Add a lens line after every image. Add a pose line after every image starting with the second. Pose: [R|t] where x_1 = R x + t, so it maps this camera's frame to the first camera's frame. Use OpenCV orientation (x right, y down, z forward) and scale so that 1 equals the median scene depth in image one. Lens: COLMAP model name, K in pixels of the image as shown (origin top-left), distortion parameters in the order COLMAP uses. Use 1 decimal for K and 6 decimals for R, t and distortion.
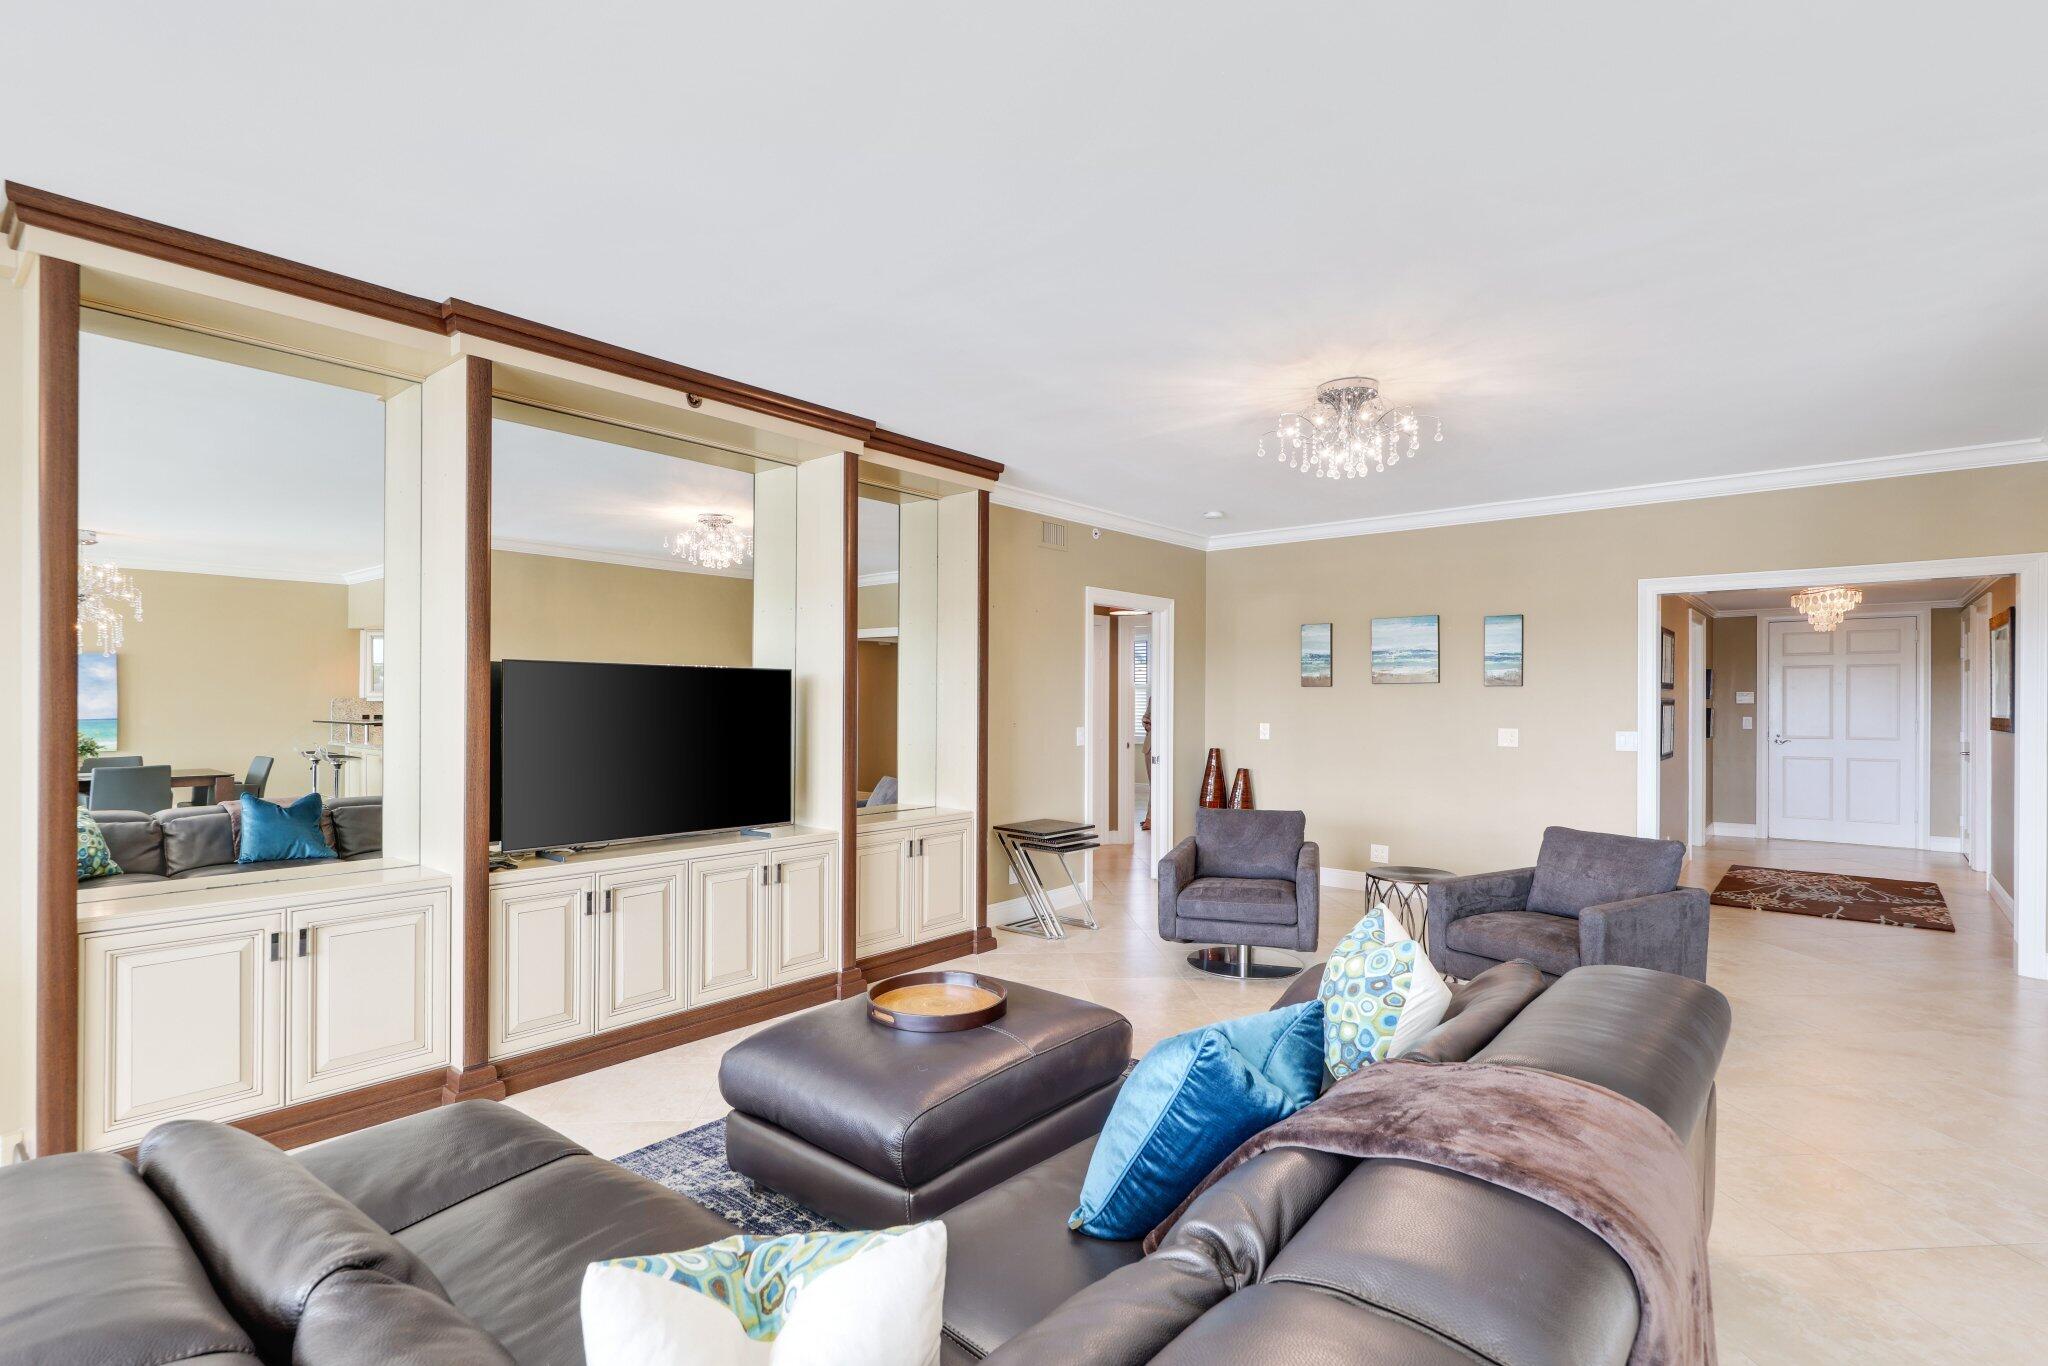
lens RADIAL K [[947.3, 0, 1039.7], [0, 947.3, 696.7], [0, 0, 1]] dist [-0.006110, -0.000837]
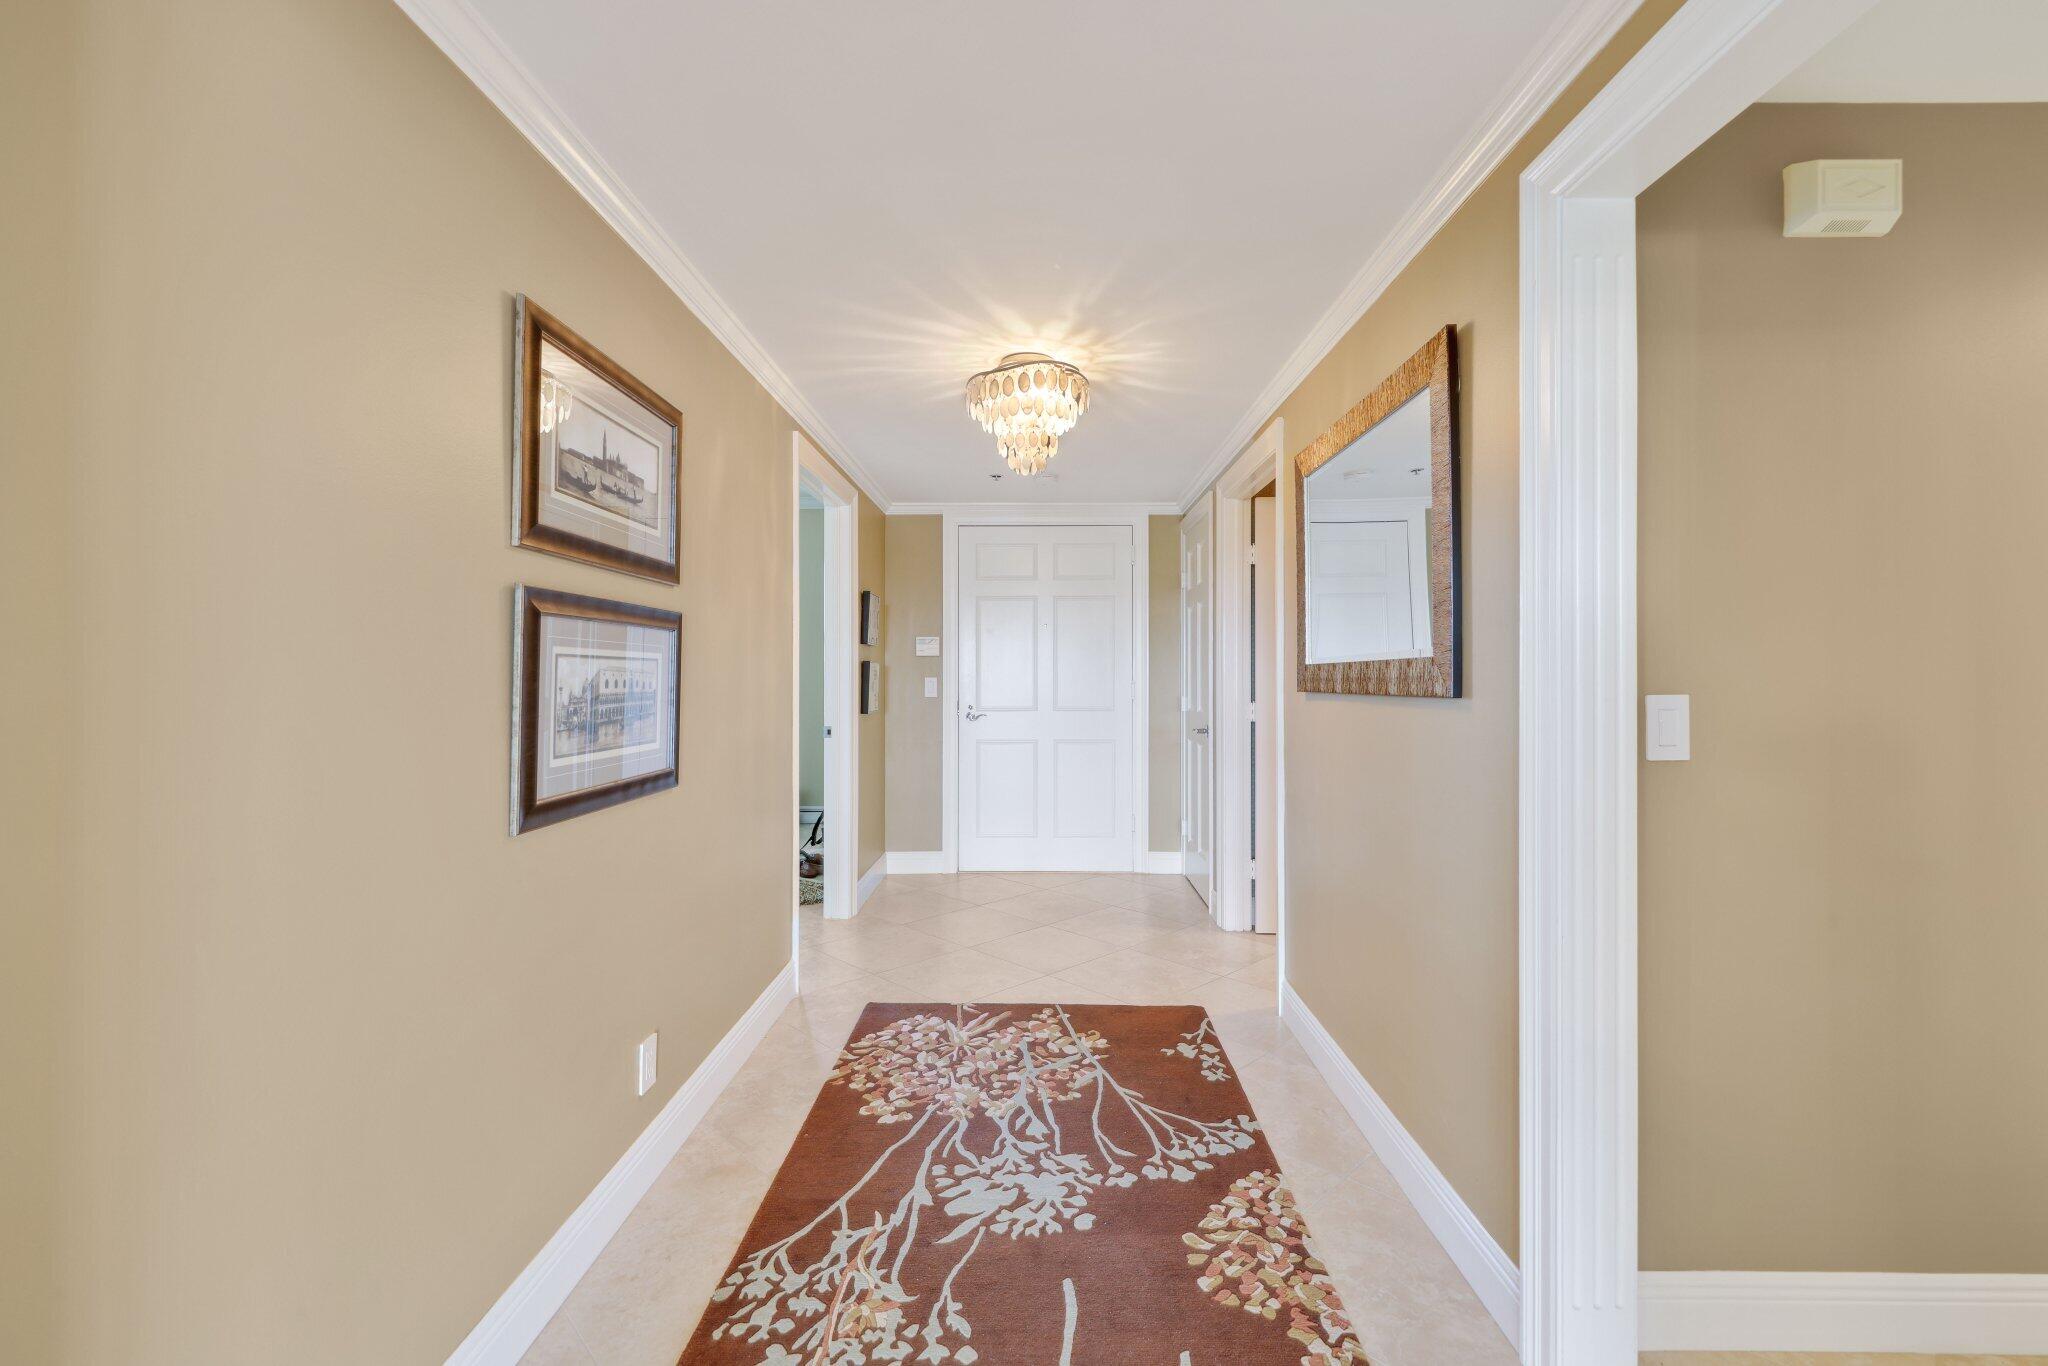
lens RADIAL K [[920.2, 0, 1020.2], [0, 920.2, 675.2], [0, 0, 1]] dist [-0.001060, 0.002202]
pose [[0.773654, -0.007107, 0.633568, 0.603132], [0.002860, 0.999966, 0.007724, 0.022359], [-0.633601, -0.004164, 0.773649, 0.724083]]
